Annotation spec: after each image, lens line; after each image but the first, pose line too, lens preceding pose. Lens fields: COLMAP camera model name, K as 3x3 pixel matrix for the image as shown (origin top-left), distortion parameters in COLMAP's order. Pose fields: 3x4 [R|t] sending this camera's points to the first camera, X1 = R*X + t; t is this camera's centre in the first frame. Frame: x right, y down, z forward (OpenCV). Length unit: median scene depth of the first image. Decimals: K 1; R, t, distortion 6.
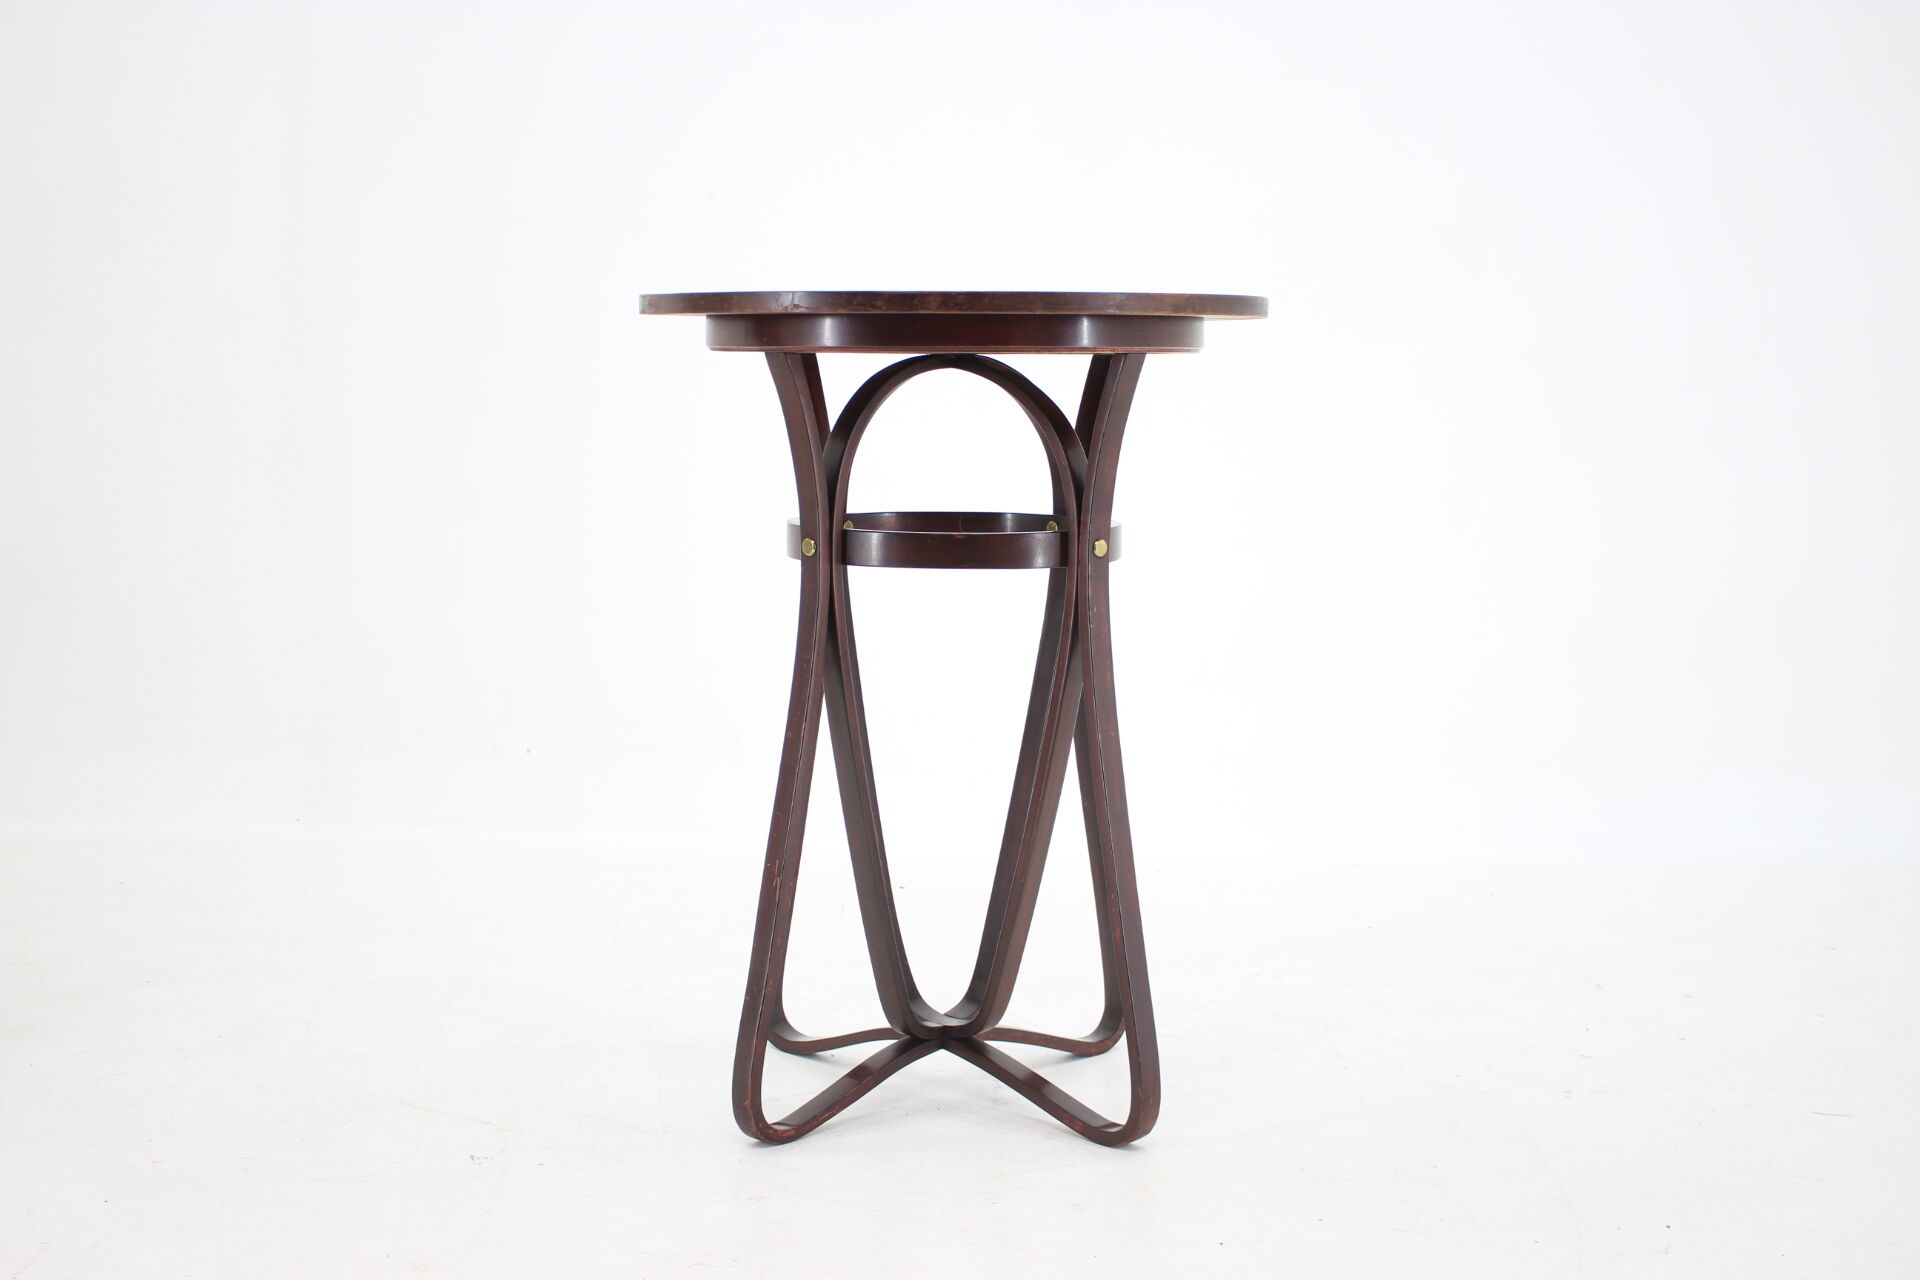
lens RADIAL K [[2654.0, 0, 960.0], [0, 2654.0, 640.0], [0, 0, 1]] dist [-0.156047, -0.006473]
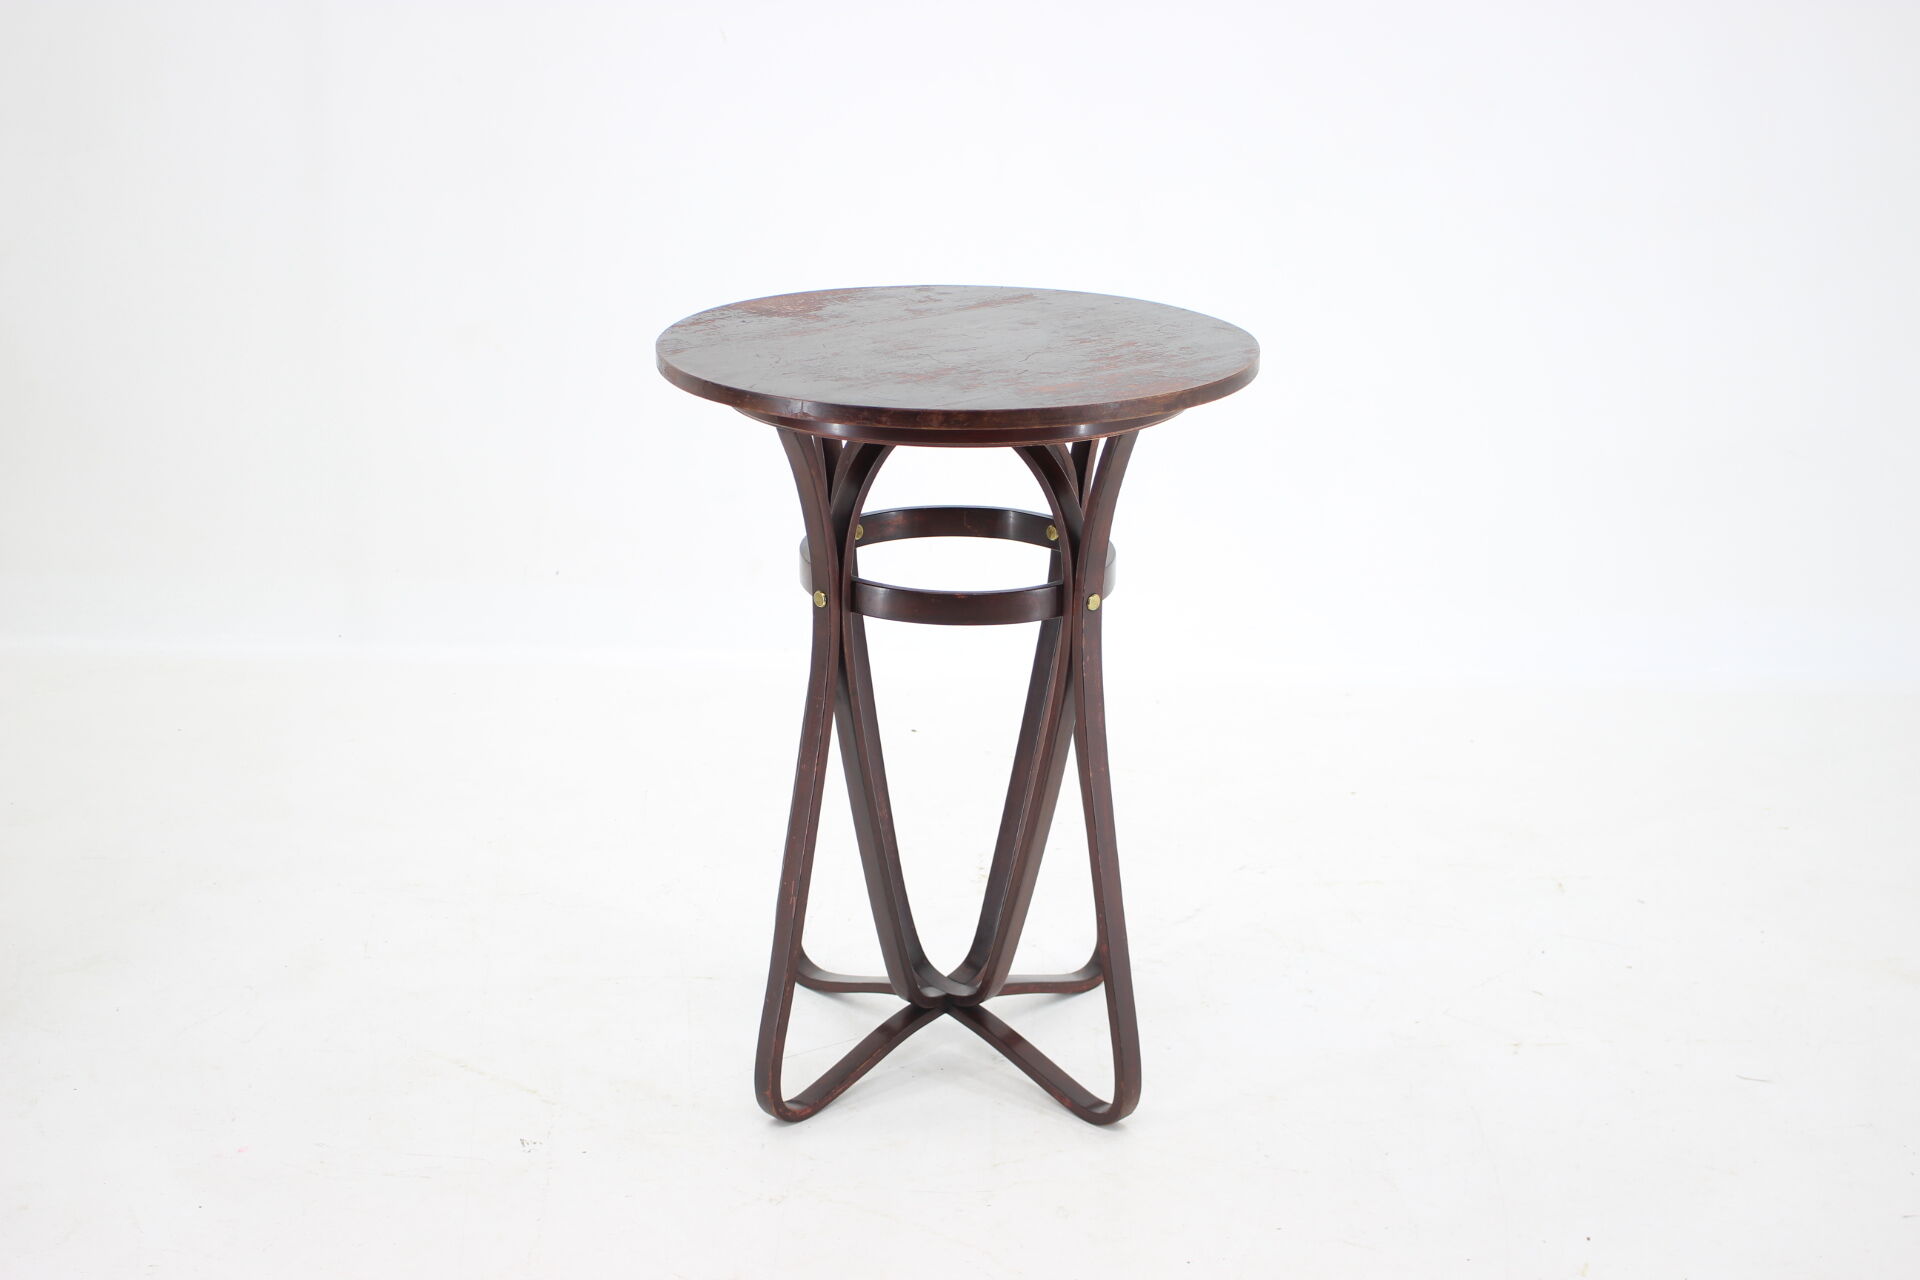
lens RADIAL K [[2654.0, 0, 960.0], [0, 2654.0, 640.0], [0, 0, 1]] dist [-0.156047, -0.006473]
pose [[0.999922, 0.006446, -0.010709, 0.010588], [-0.004064, 0.977878, 0.209139, -0.240235], [0.011820, -0.209079, 0.977827, -0.044799]]
